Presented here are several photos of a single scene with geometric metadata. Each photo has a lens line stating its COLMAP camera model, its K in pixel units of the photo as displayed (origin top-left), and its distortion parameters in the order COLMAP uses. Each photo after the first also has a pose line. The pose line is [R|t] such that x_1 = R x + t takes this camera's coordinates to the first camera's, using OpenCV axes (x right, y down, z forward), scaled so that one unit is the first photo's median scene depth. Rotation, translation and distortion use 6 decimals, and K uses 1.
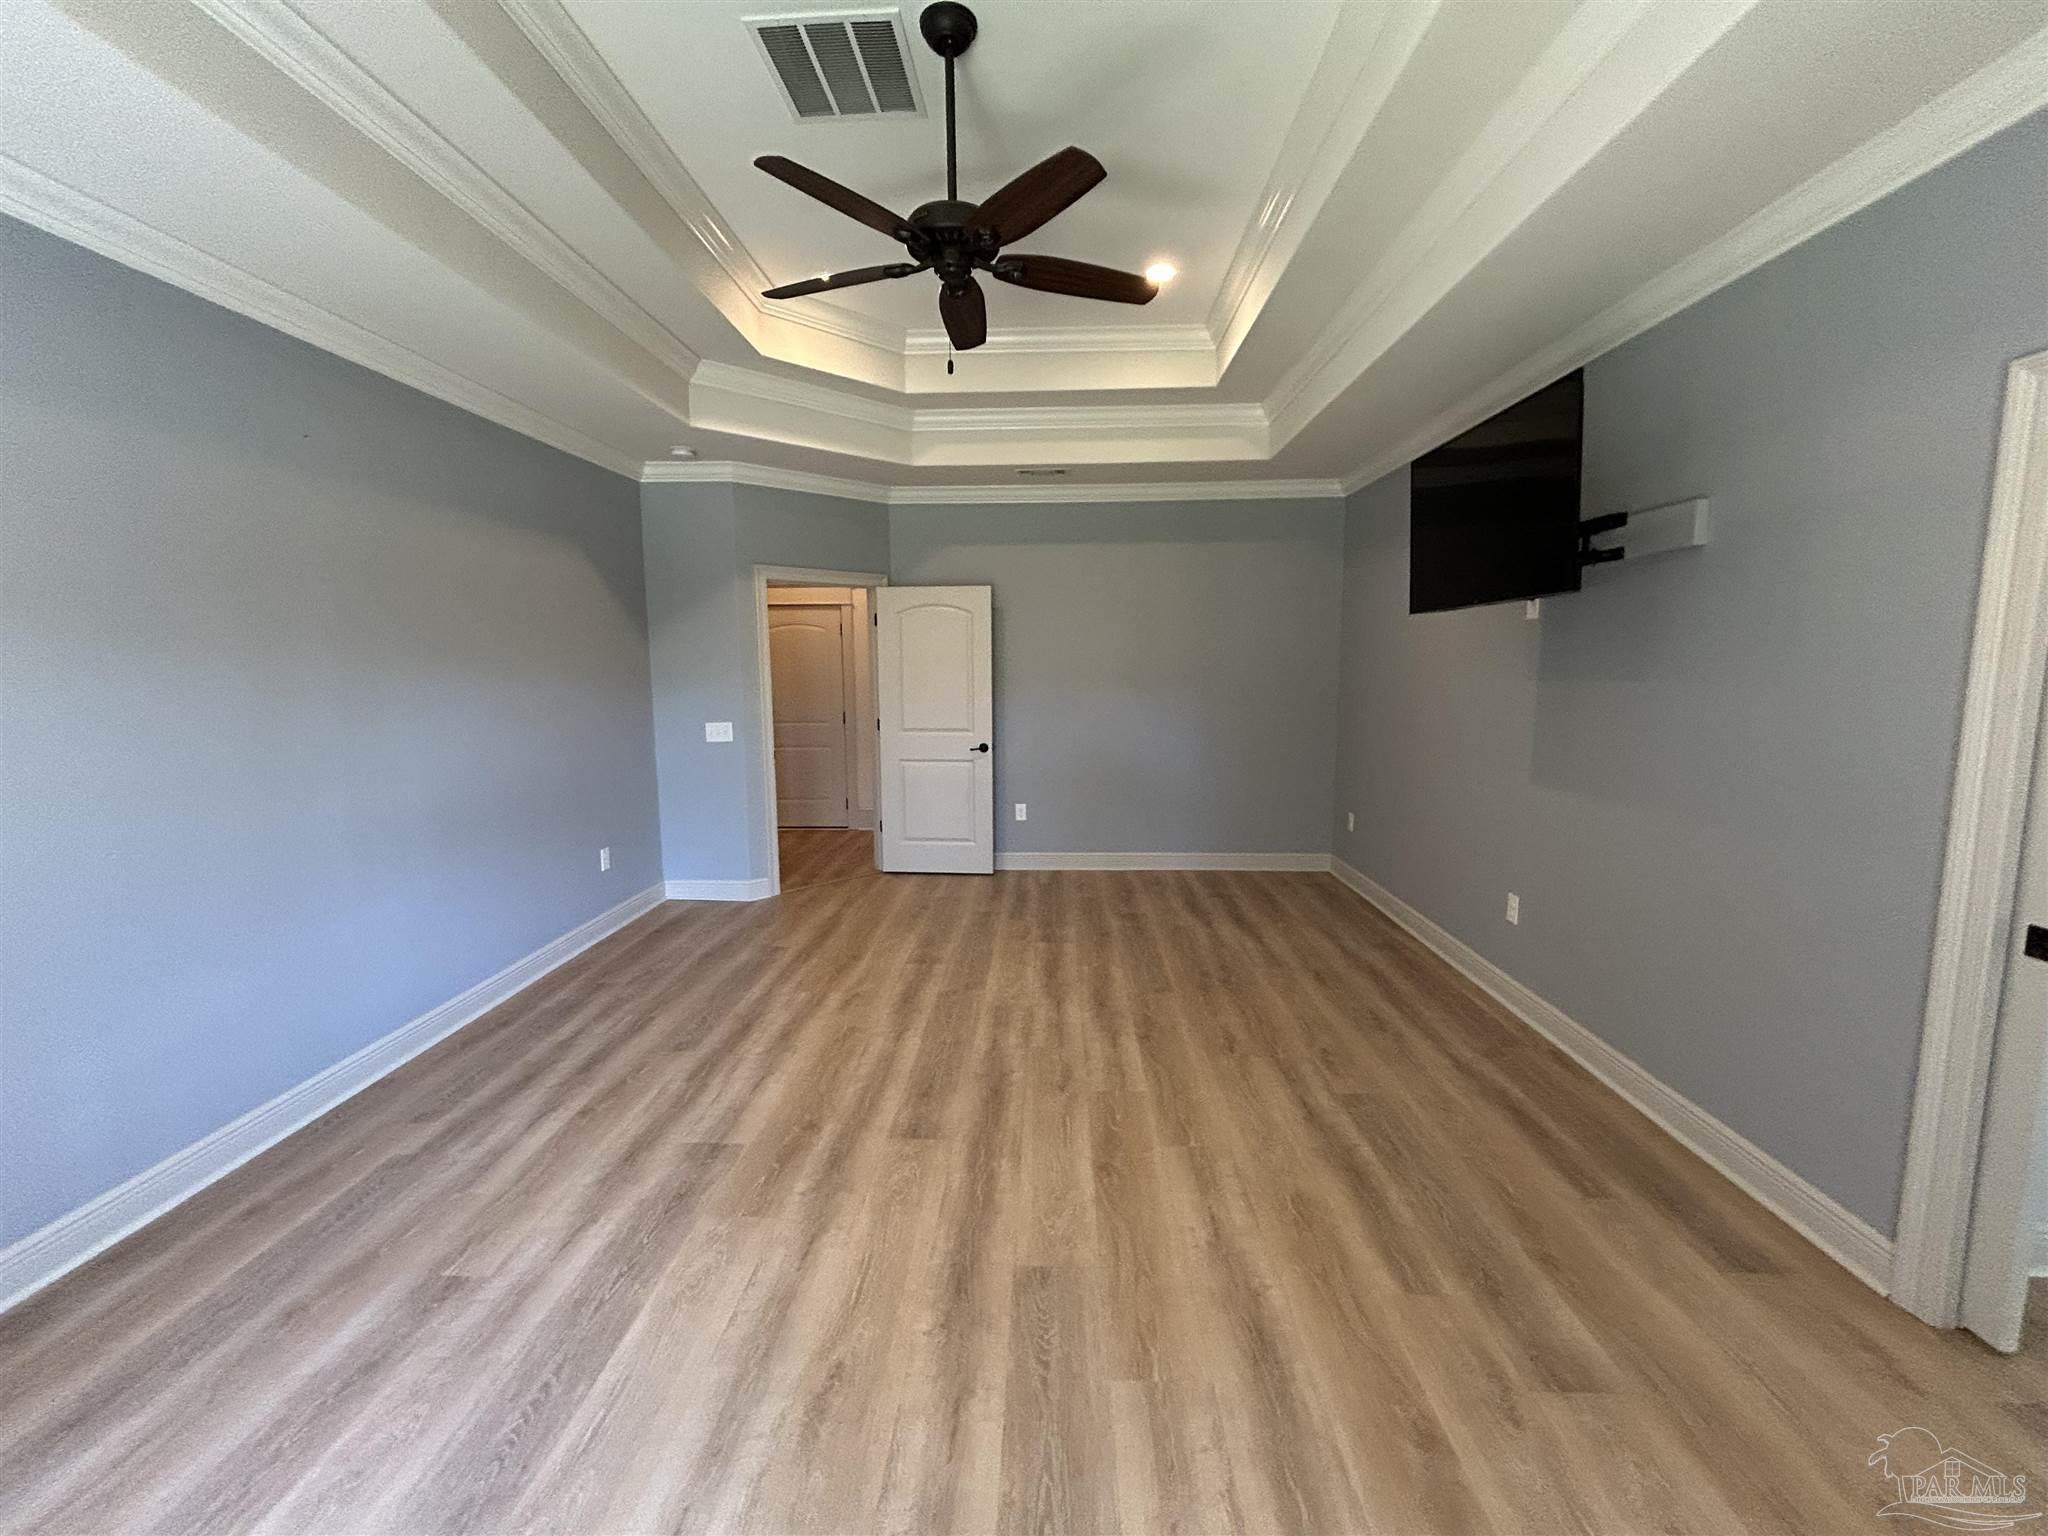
lens RADIAL K [[827.8, 0, 1018.2], [0, 827.8, 771.9], [0, 0, 1]] dist [-0.002852, 0.001633]
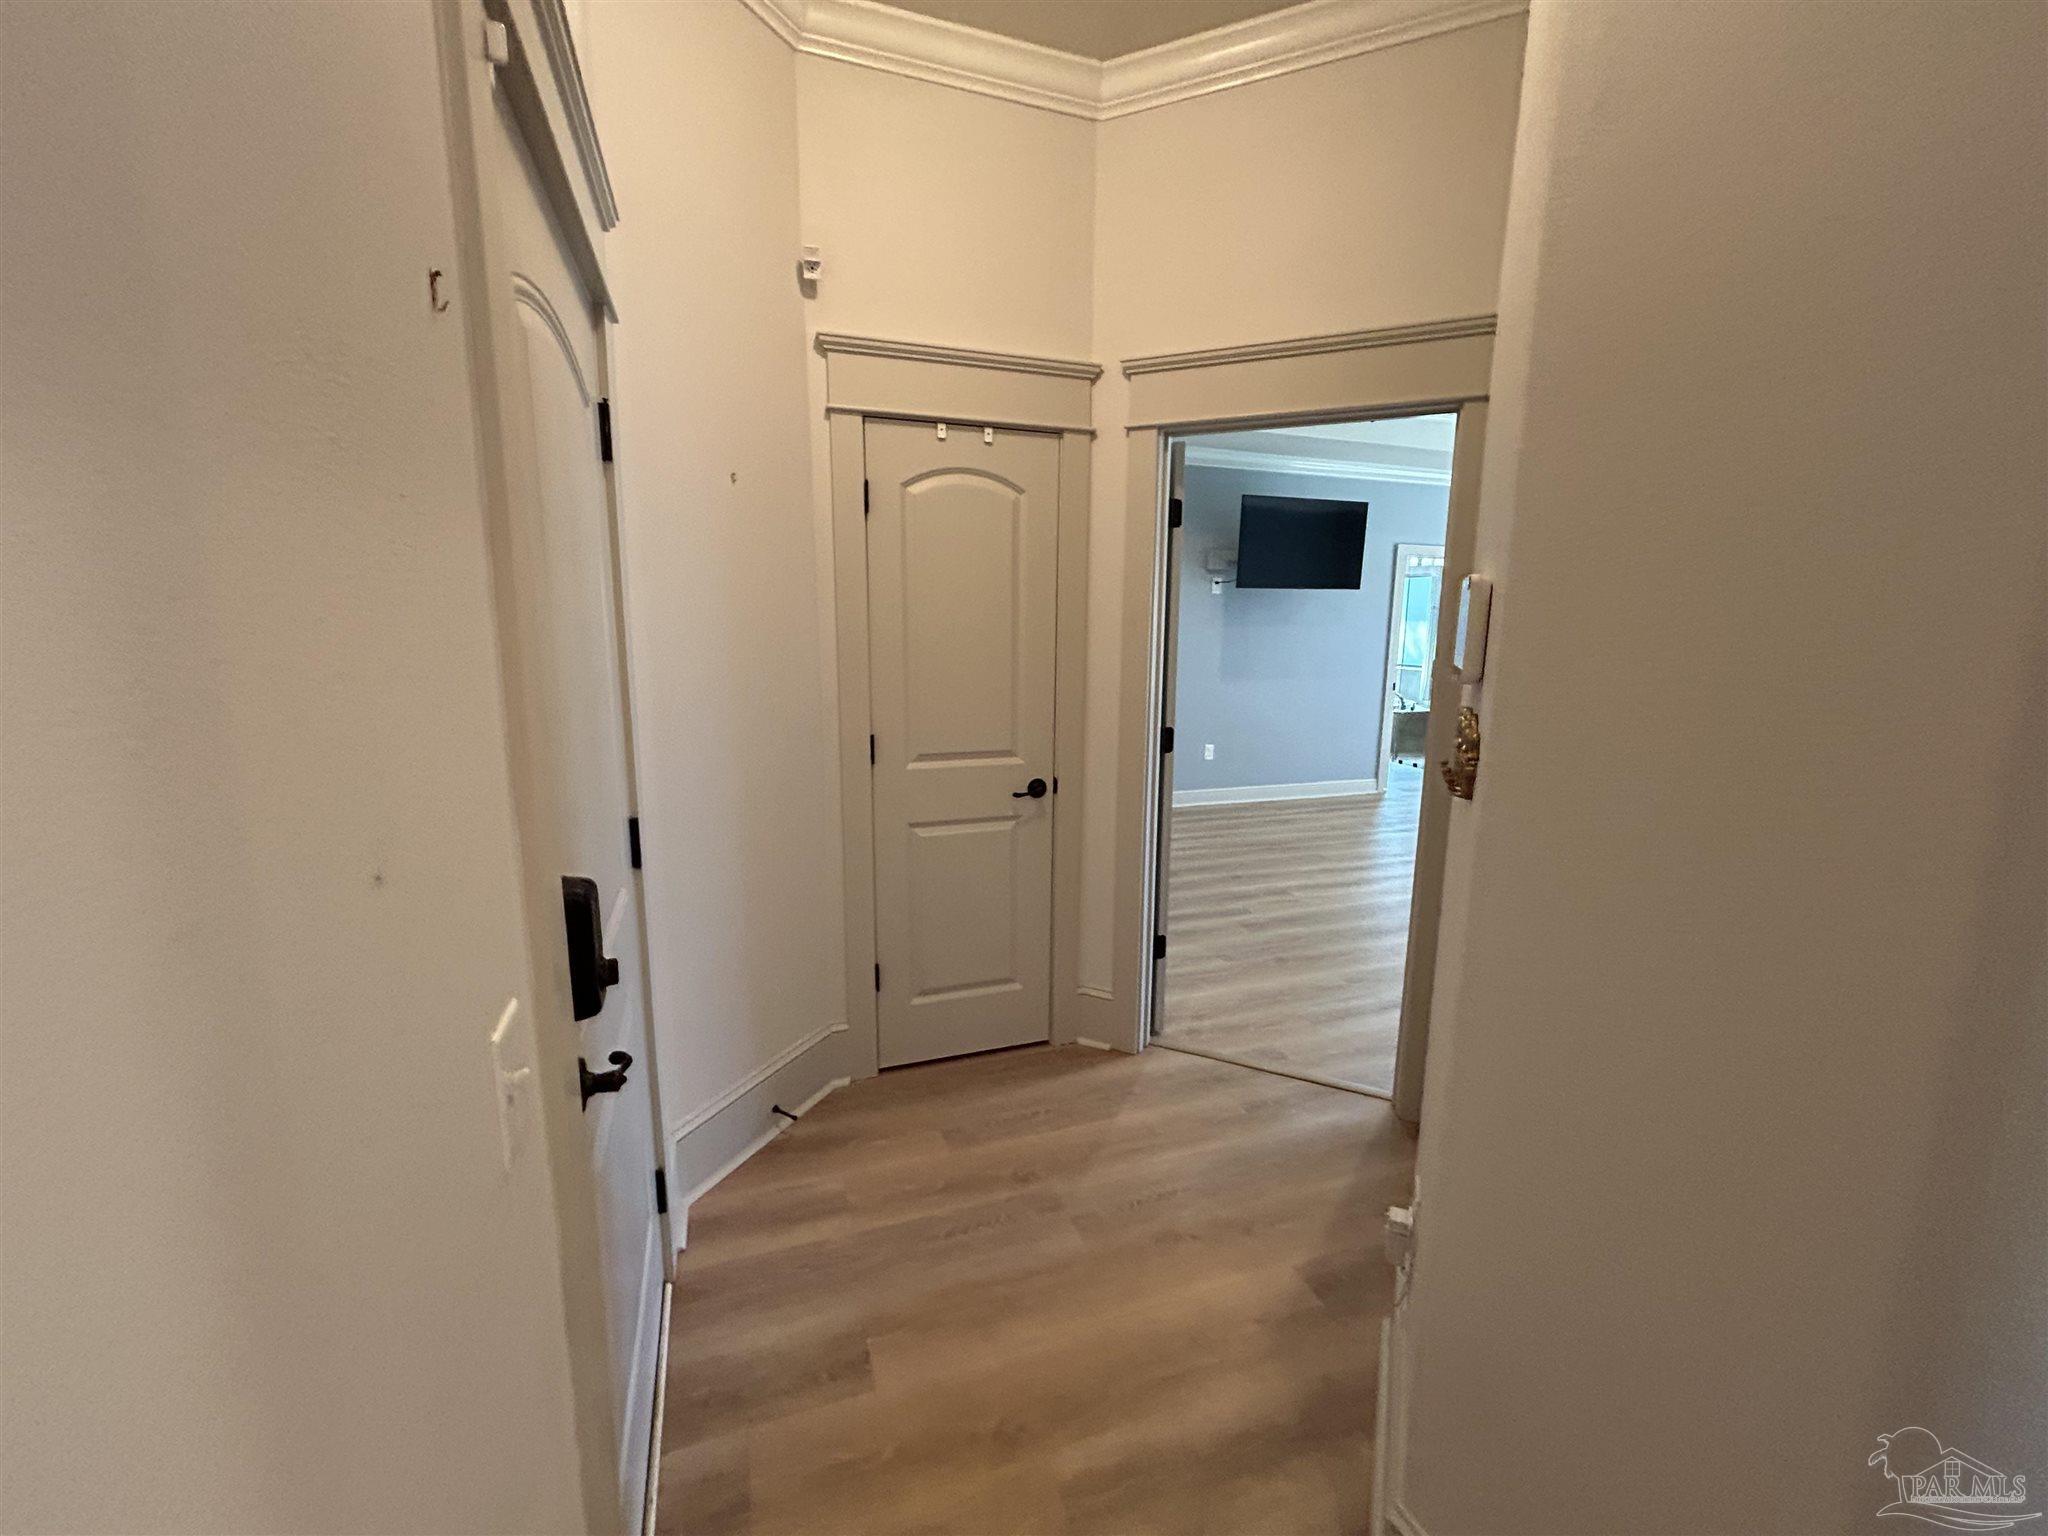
lens RADIAL K [[827.8, 0, 1019.0], [0, 827.8, 762.4], [0, 0, 1]] dist [-0.002852, 0.001633]
pose [[-0.374540, -0.155697, 0.914045, -1.051669], [0.114156, 0.970558, 0.212100, -0.284237], [-0.920157, 0.183783, -0.345739, 2.300641]]
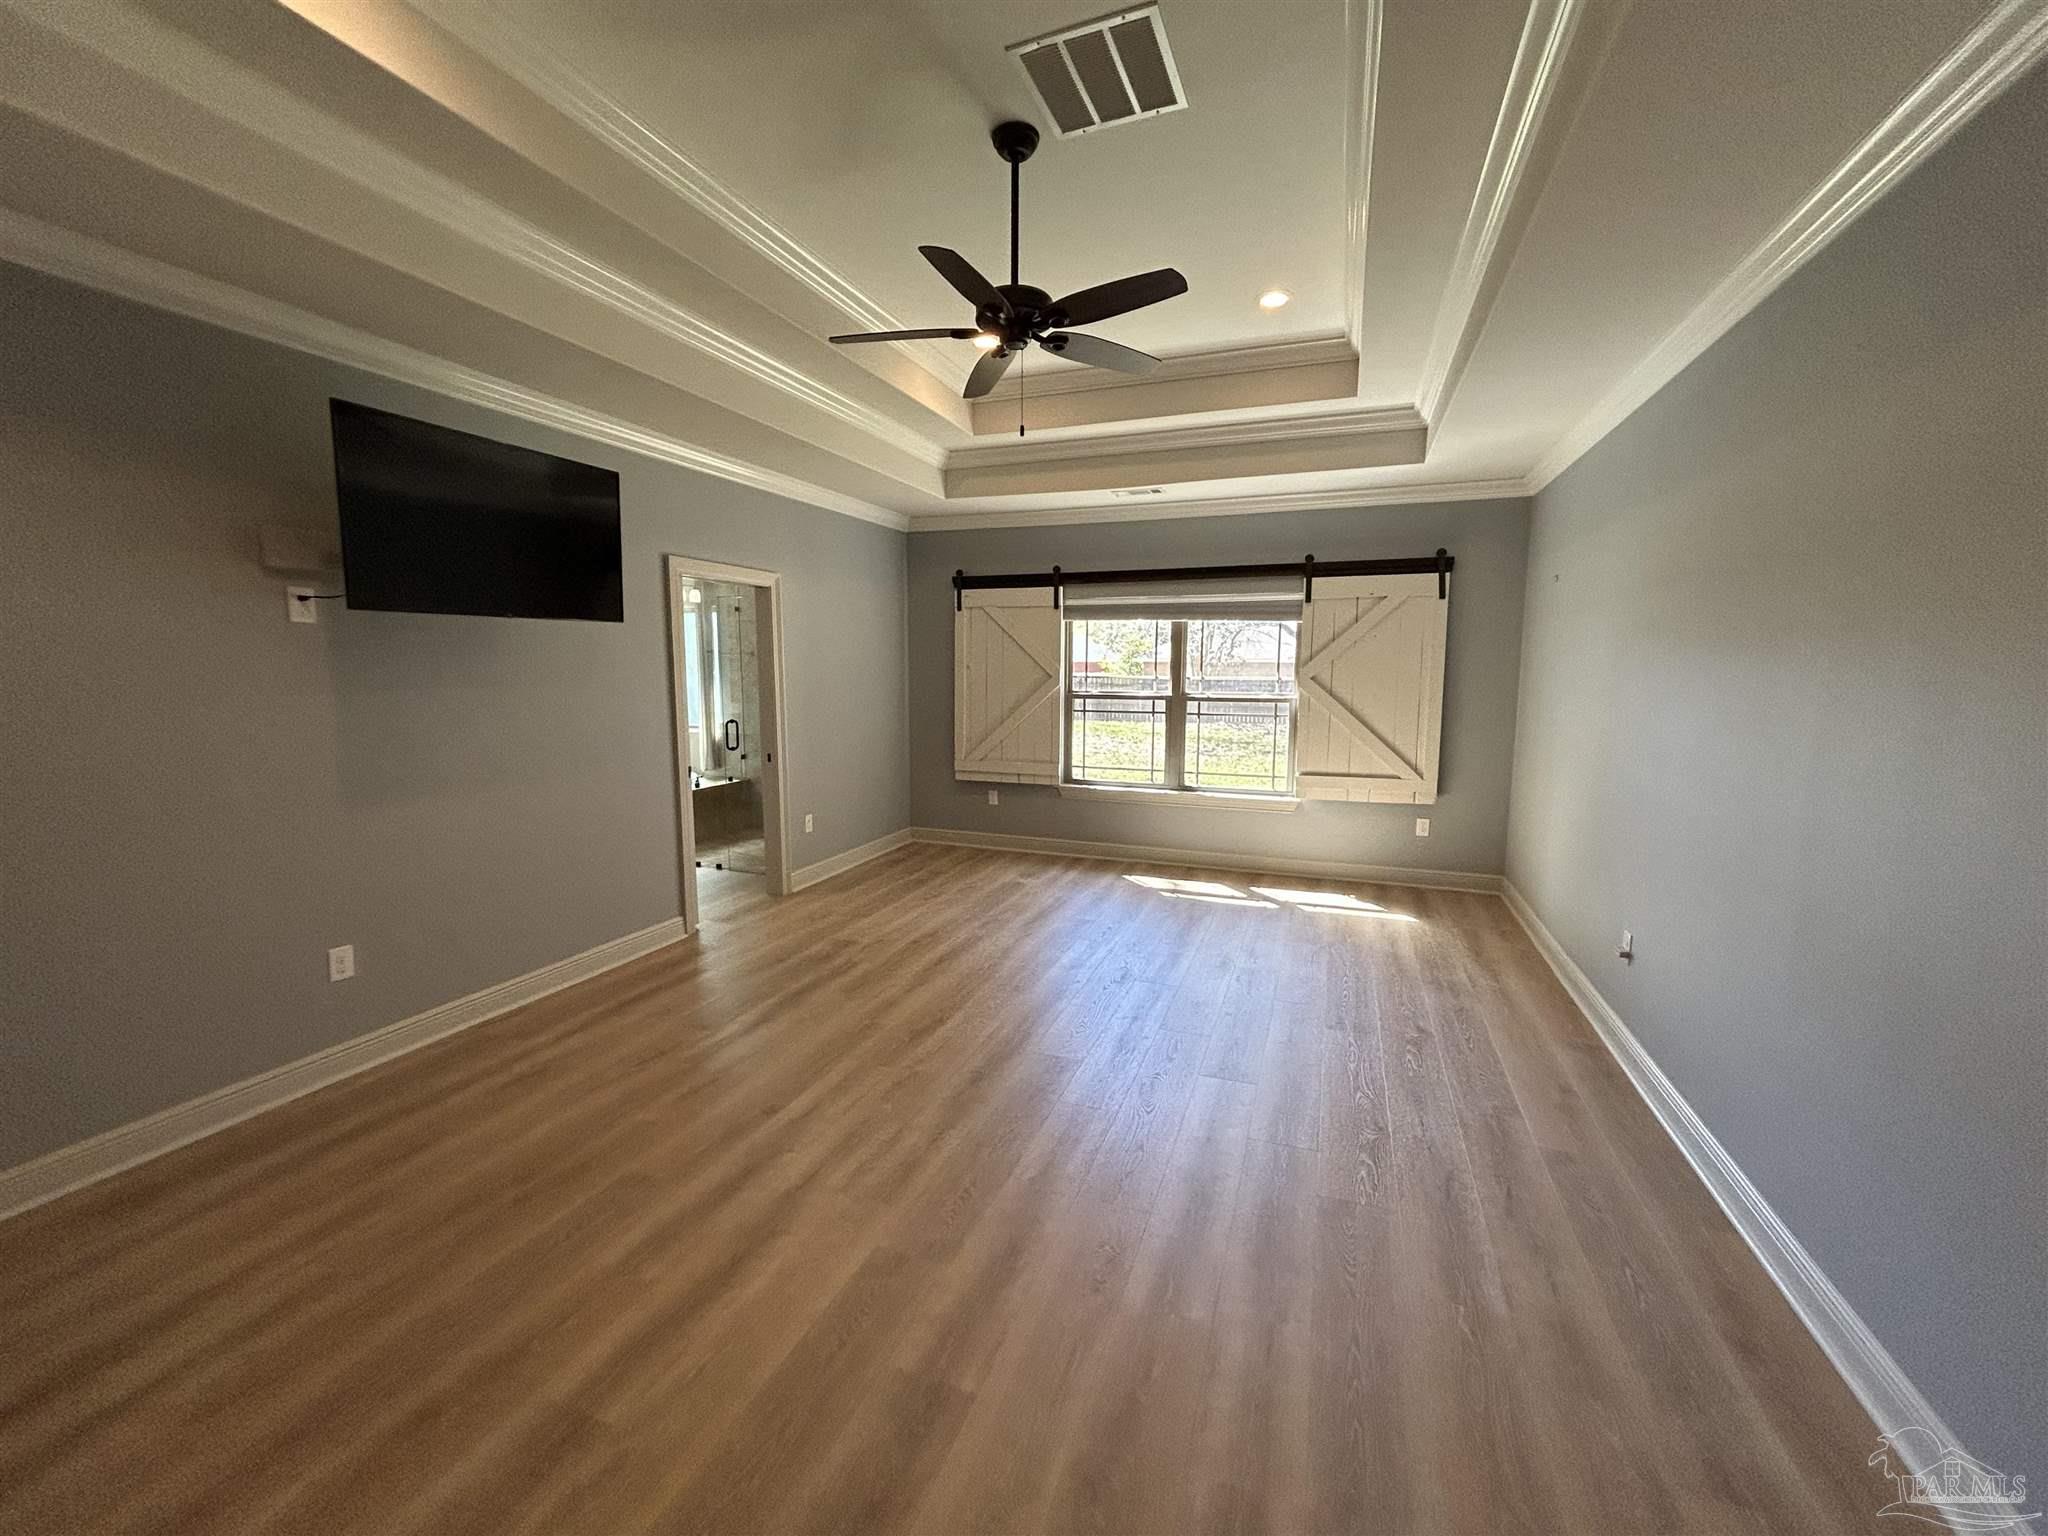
lens RADIAL K [[827.8, 0, 1019.7], [0, 827.8, 766.0], [0, 0, 1]] dist [-0.002852, 0.001633]
pose [[-0.949424, -0.033327, 0.312223, -0.366703], [0.045684, 0.969110, 0.242361, -0.233215], [-0.310656, 0.244367, -0.918574, 1.718667]]
